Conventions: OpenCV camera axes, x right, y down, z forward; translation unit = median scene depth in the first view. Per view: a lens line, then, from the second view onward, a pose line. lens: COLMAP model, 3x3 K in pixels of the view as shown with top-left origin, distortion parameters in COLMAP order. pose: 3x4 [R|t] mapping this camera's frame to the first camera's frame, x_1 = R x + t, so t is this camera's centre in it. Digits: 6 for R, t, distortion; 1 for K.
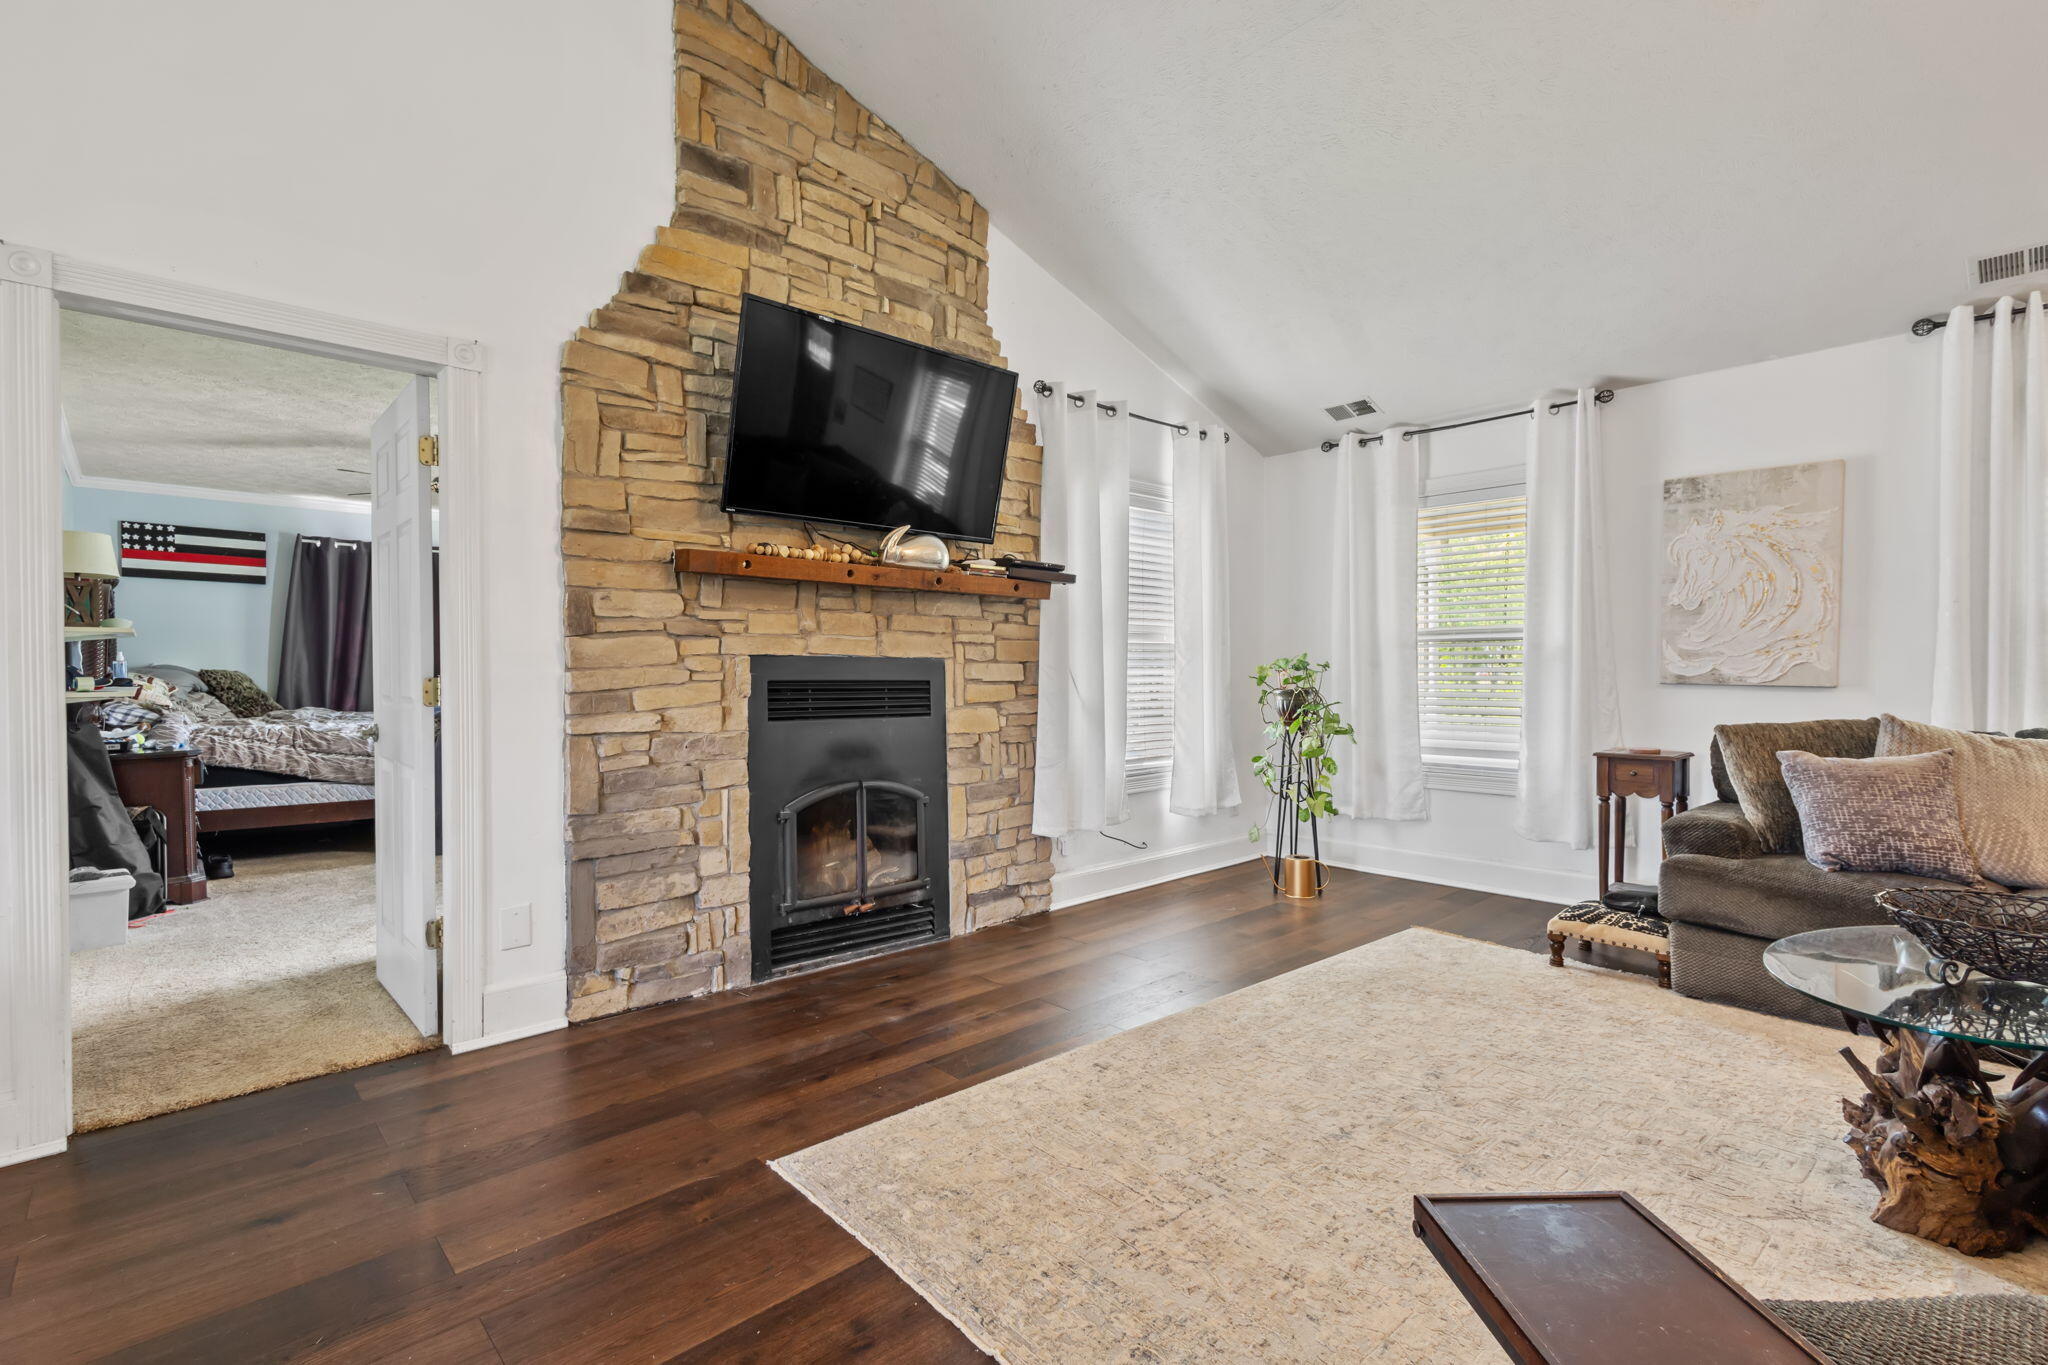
lens RADIAL K [[942.3, 0, 1025.7], [0, 942.3, 693.2], [0, 0, 1]] dist [0.008956, -0.002898]
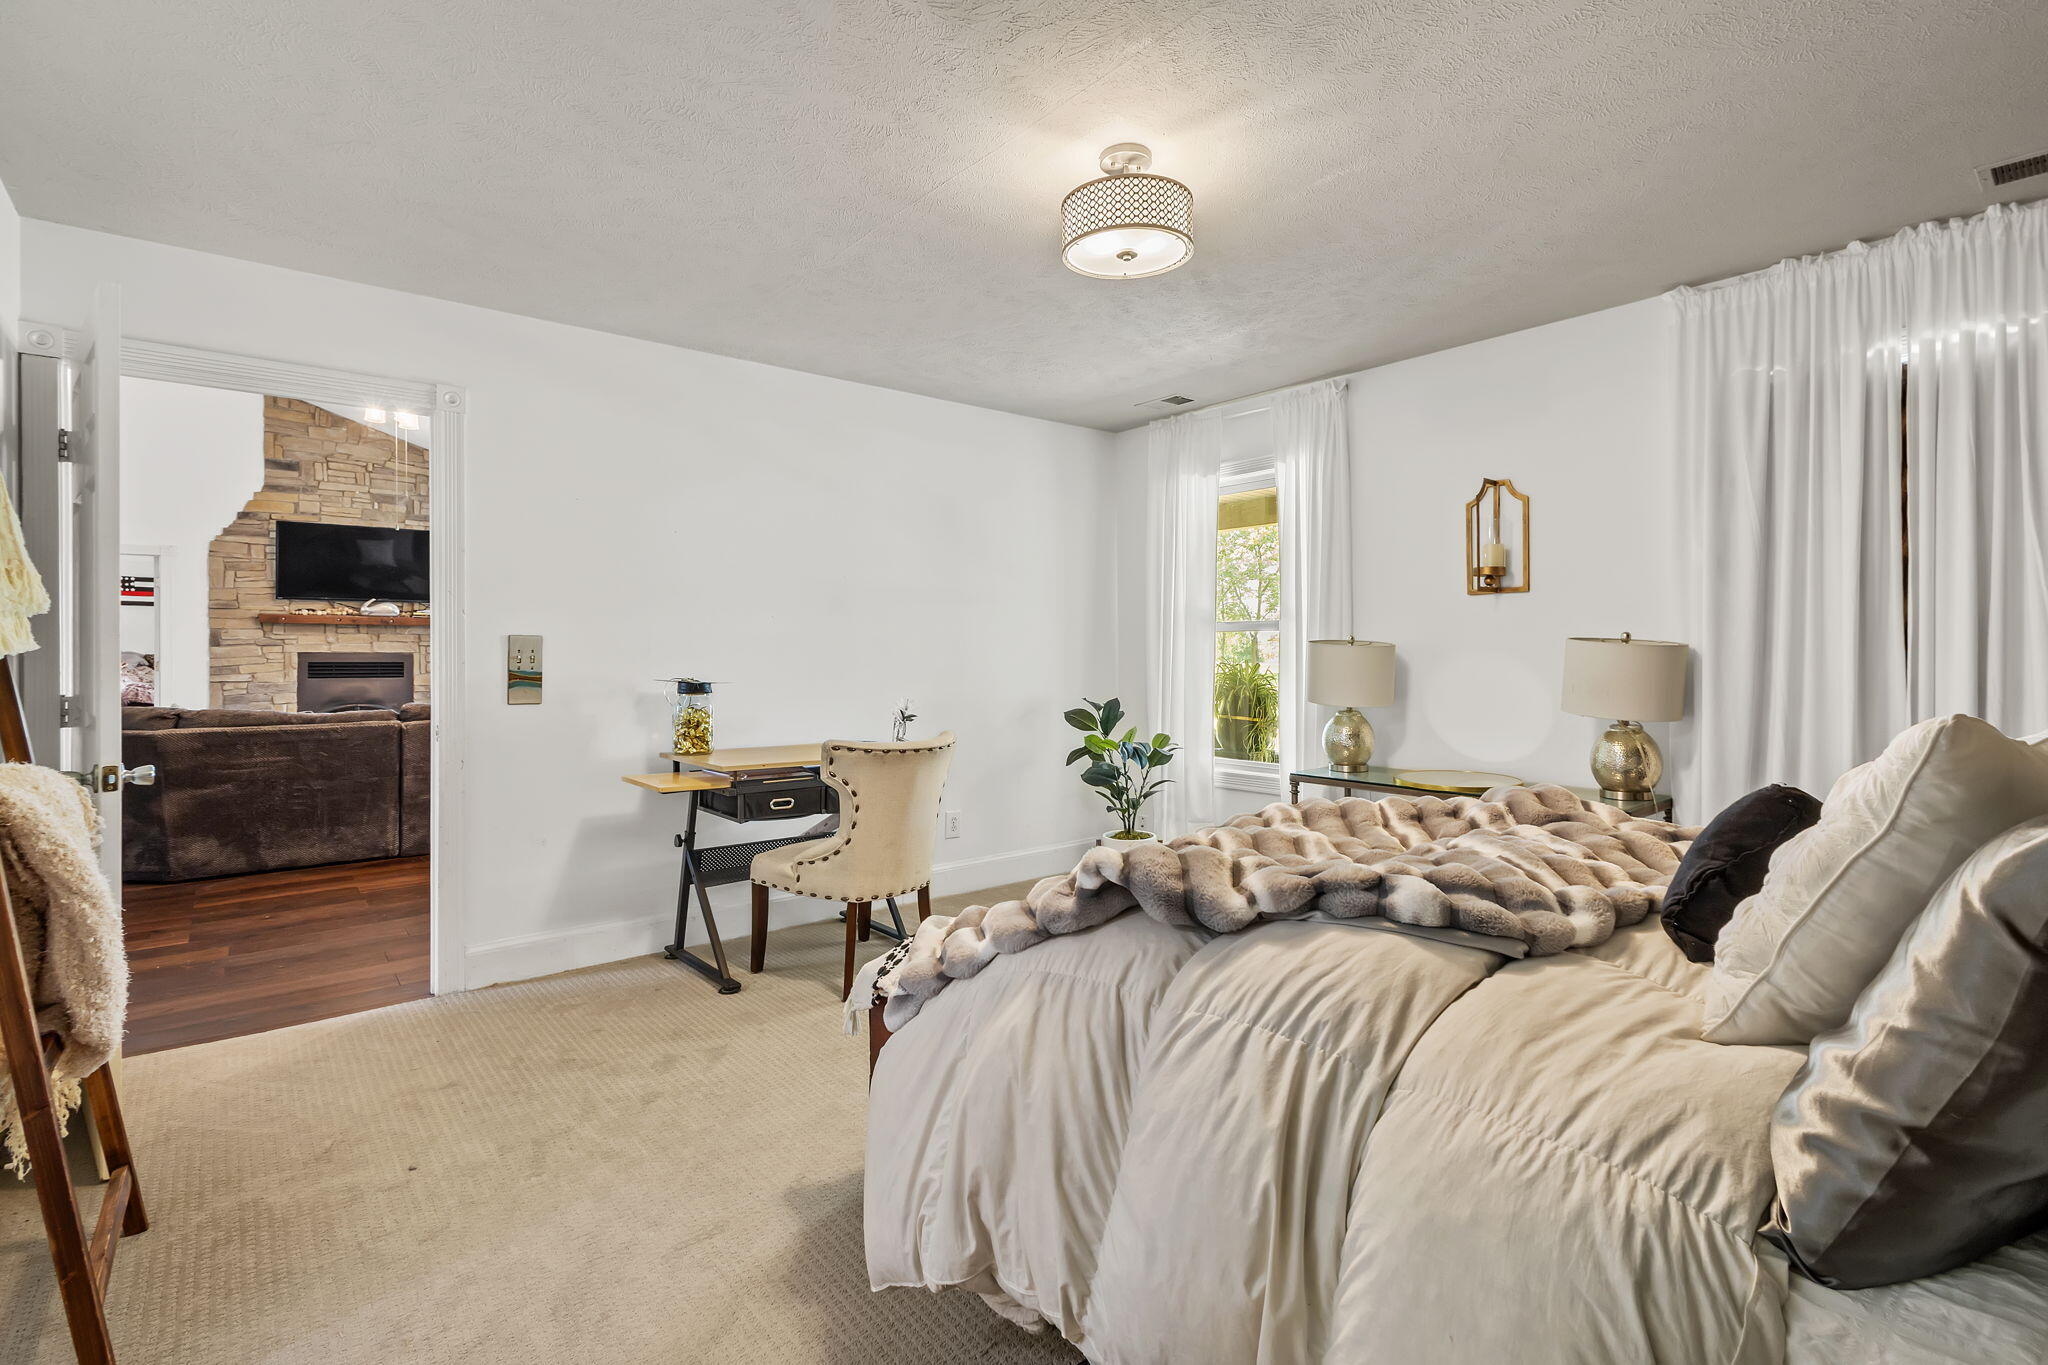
lens RADIAL K [[942.3, 0, 1026.0], [0, 942.3, 668.7], [0, 0, 1]] dist [0.008956, -0.002898]
pose [[0.998409, 0.004553, -0.056205, 1.870636], [-0.004705, 0.999986, -0.002566, 0.001709], [0.056193, 0.002827, 0.998416, -1.491906]]
